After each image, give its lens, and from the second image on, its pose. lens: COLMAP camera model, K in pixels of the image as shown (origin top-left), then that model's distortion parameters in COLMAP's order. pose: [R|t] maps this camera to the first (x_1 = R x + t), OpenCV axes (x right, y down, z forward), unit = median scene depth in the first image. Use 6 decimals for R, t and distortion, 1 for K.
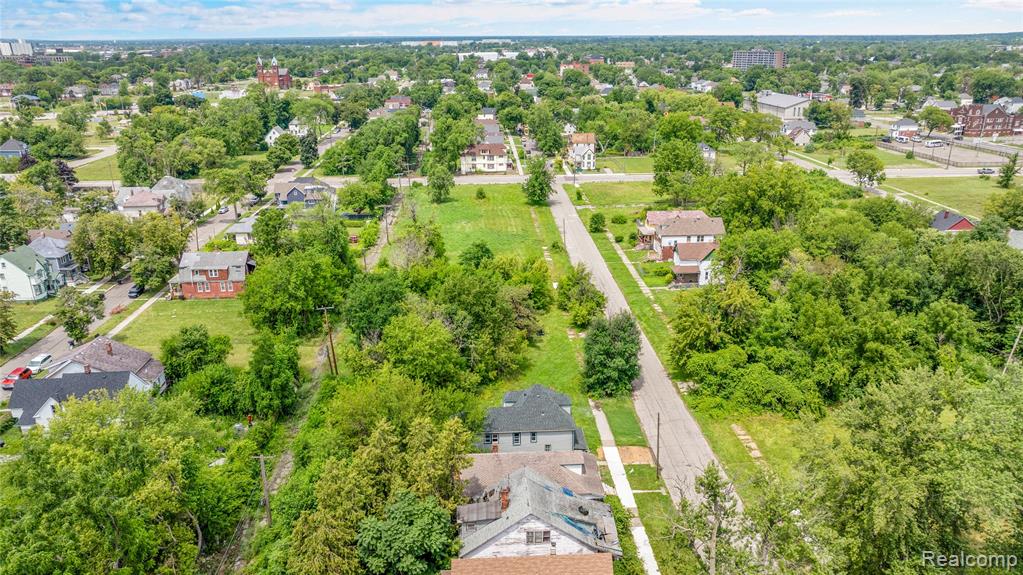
lens RADIAL K [[727.9, 0, 511.5], [0, 727.9, 287.5], [0, 0, 1]] dist [-0.025626, 0.009096]
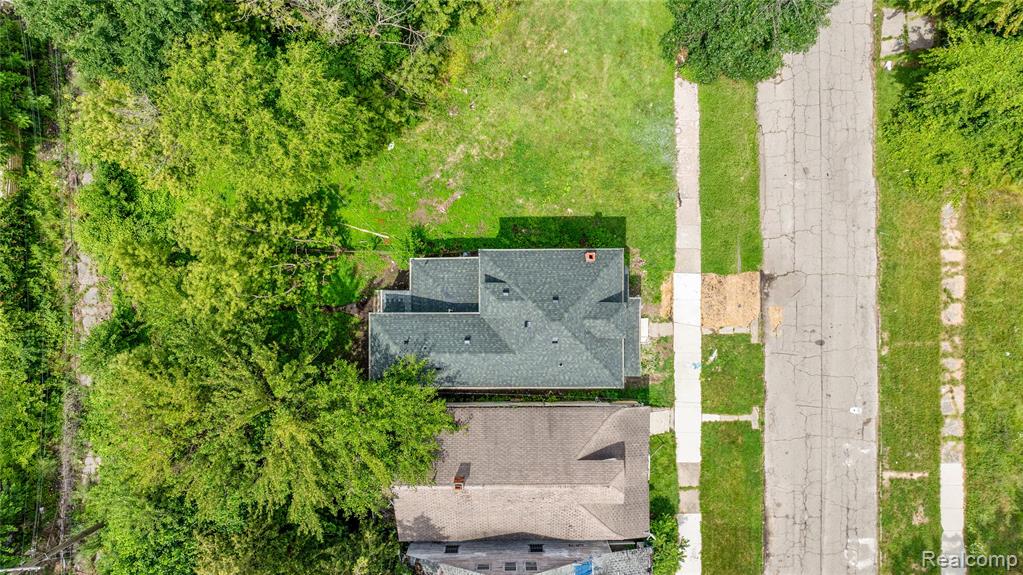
lens RADIAL K [[727.9, 0, 511.5], [0, 727.9, 287.5], [0, 0, 1]] dist [-0.025626, 0.009096]
pose [[0.999144, 0.039561, 0.012075, 0.002569], [-0.024426, 0.328734, 0.944107, -0.279914], [0.033380, -0.943594, 0.329419, 0.846690]]
